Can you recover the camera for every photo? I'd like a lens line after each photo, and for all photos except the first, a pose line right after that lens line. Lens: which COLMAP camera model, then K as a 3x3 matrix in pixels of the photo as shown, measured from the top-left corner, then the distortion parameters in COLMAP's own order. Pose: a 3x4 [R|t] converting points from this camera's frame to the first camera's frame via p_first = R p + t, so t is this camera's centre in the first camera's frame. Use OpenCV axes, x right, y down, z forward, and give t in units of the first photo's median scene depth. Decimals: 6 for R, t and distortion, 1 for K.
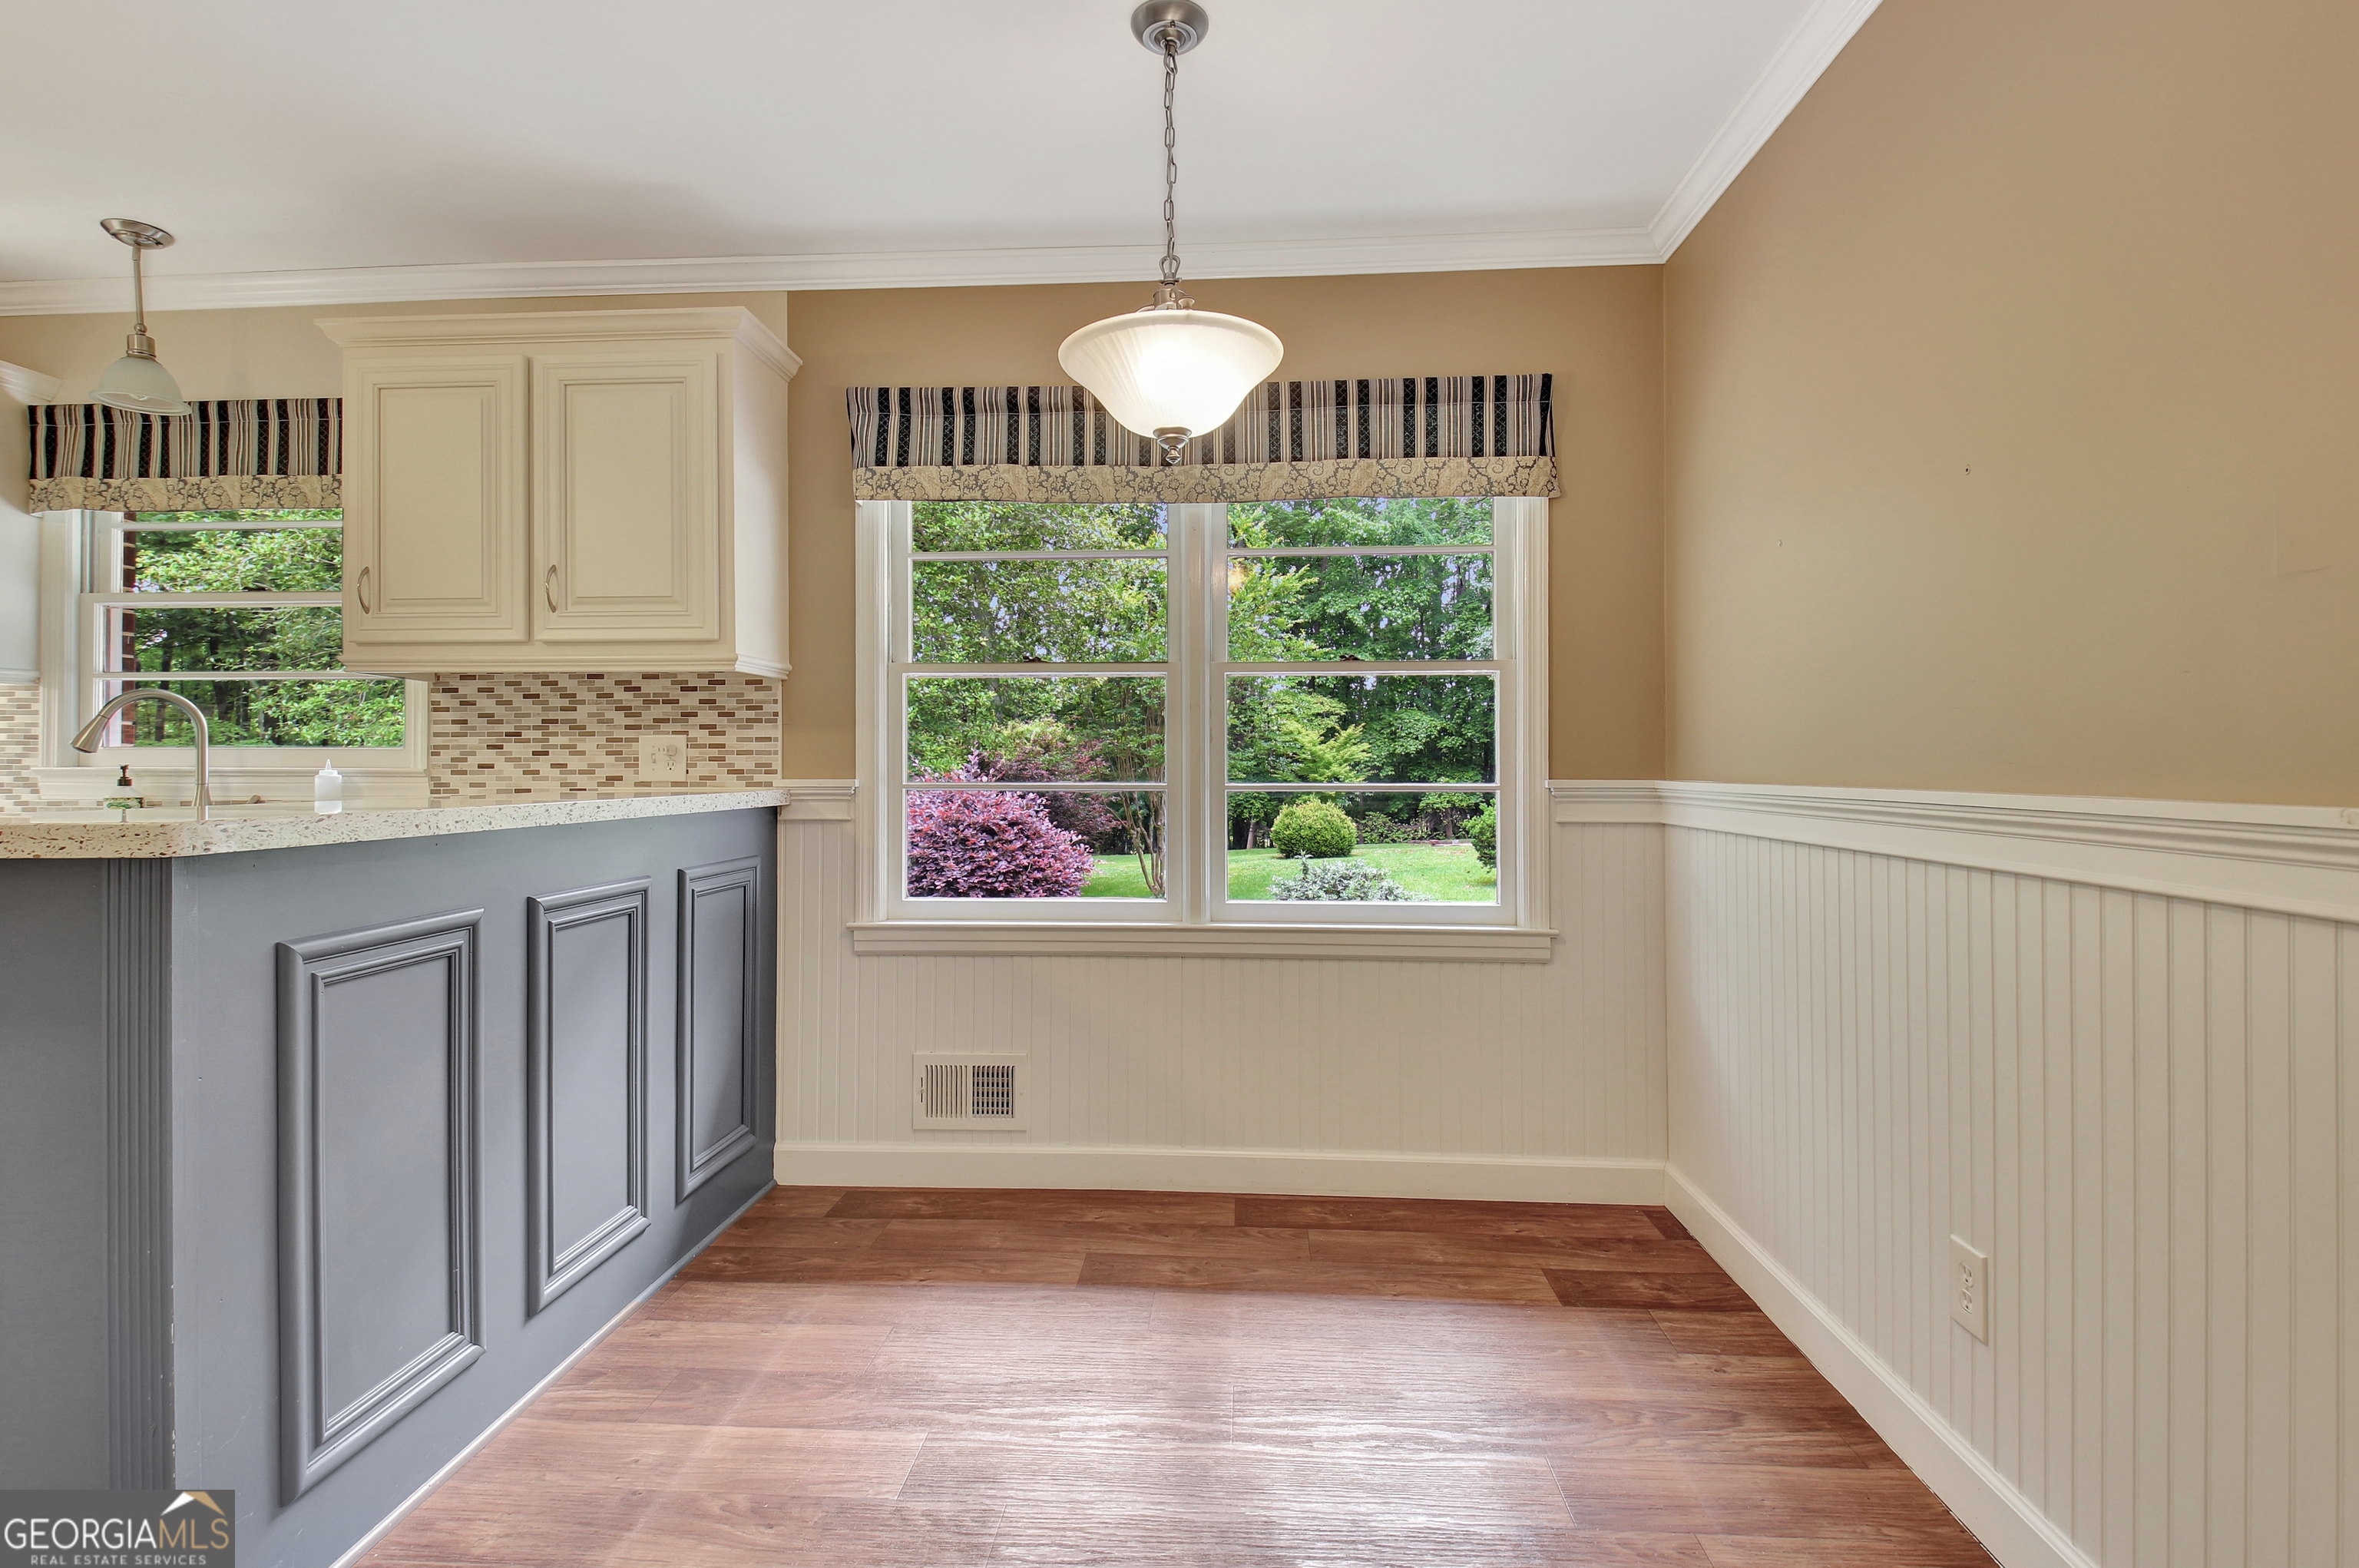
lens RADIAL K [[1108.0, 0, 1179.1], [0, 1108.0, 731.6], [0, 0, 1]] dist [0.003079, -0.008445]
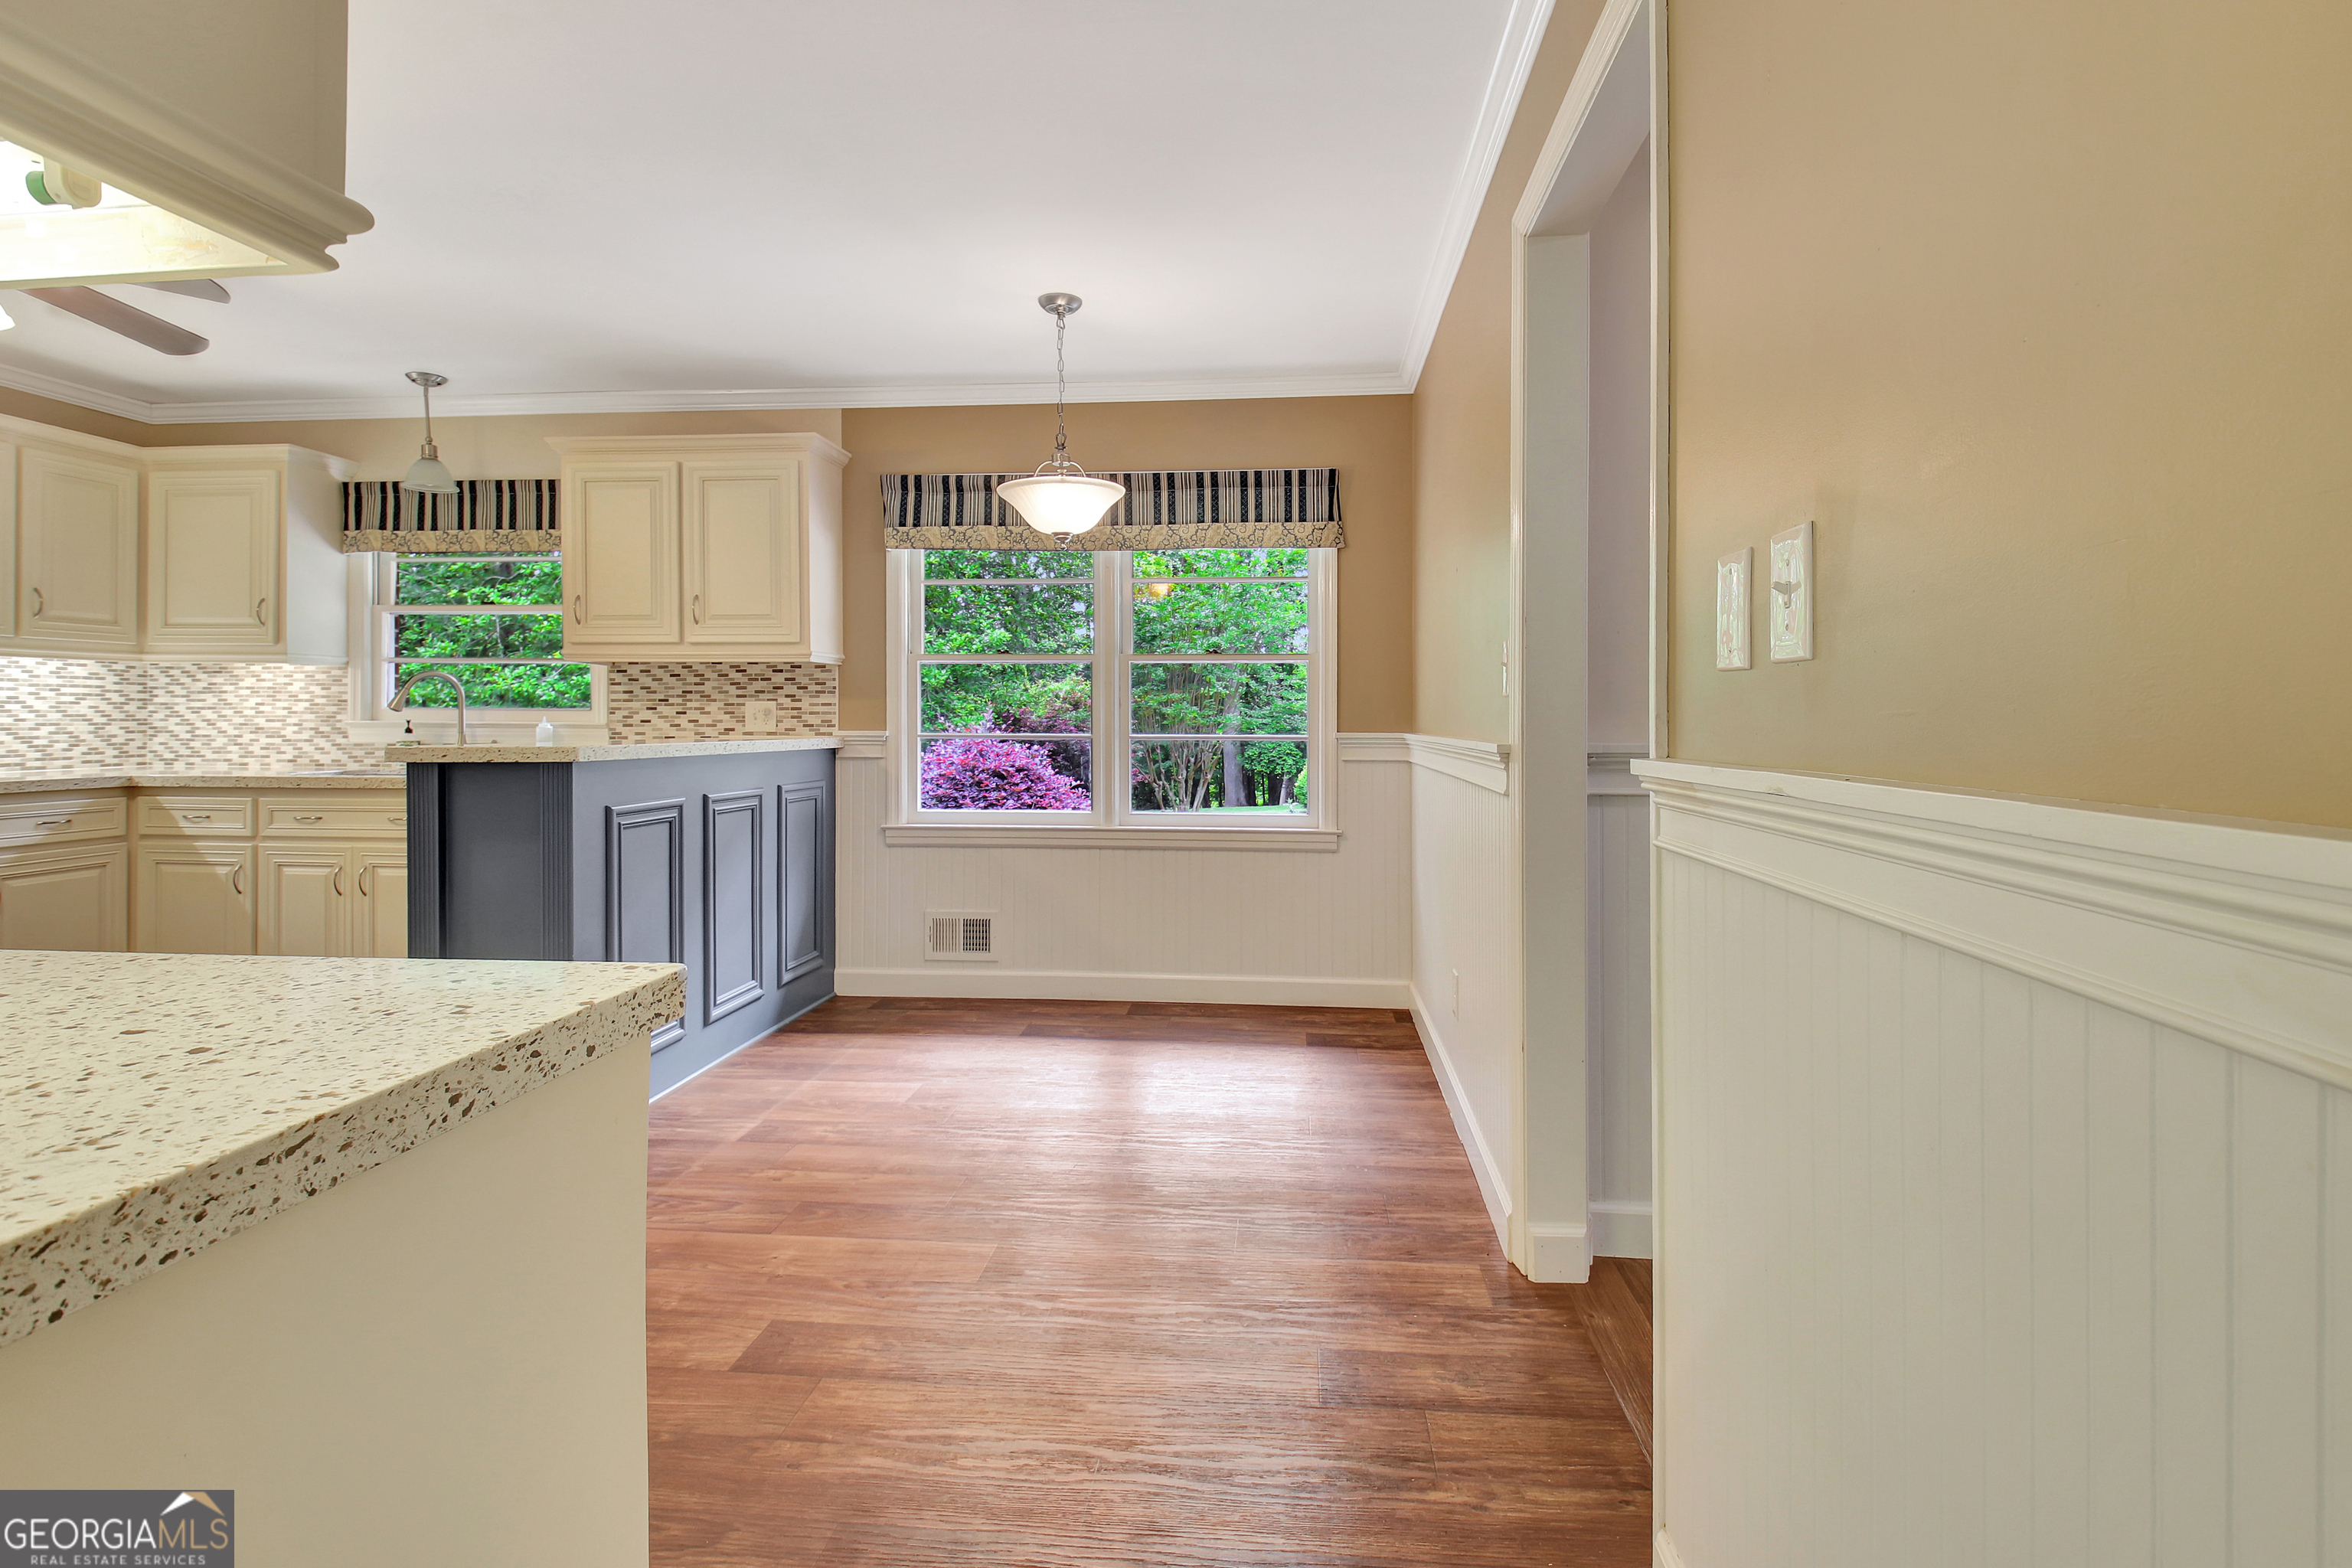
lens RADIAL K [[1104.8, 0, 1189.3], [0, 1104.8, 707.9], [0, 0, 1]] dist [0.003079, -0.008445]
pose [[0.999686, 0.003382, -0.024846, 0.168927], [-0.002950, 0.999844, 0.017409, -0.016743], [0.024901, -0.017330, 0.999540, -0.530472]]
